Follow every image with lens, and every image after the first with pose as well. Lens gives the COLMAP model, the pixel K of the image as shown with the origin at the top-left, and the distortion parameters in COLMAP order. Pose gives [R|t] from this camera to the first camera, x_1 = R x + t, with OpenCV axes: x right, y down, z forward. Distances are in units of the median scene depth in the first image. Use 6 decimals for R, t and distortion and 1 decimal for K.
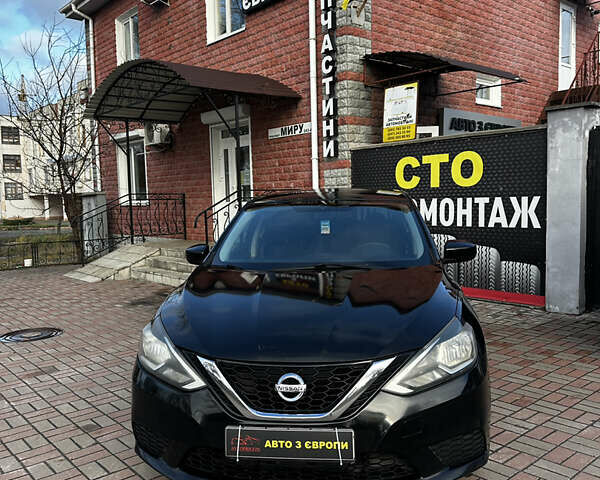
lens RADIAL K [[552.9, 0, 299.2], [0, 552.9, 246.0], [0, 0, 1]] dist [0.192203, -0.375555]
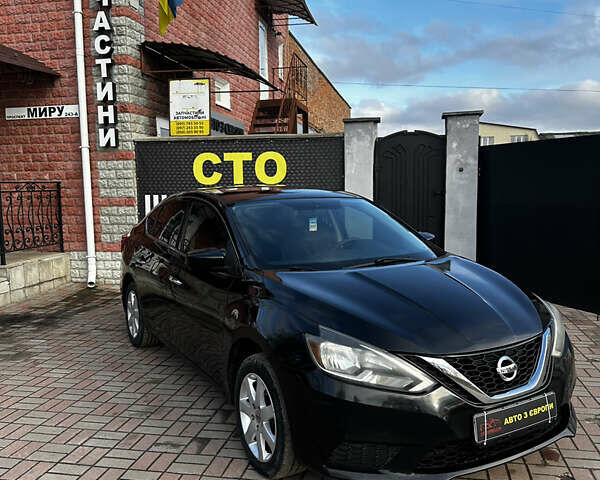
lens RADIAL K [[552.9, 0, 299.2], [0, 552.9, 246.0], [0, 0, 1]] dist [0.192203, -0.375555]
pose [[0.794606, -0.054823, 0.604645, -0.266227], [0.047987, 0.998470, 0.027467, -0.010879], [-0.605226, 0.007190, 0.796021, 0.092632]]
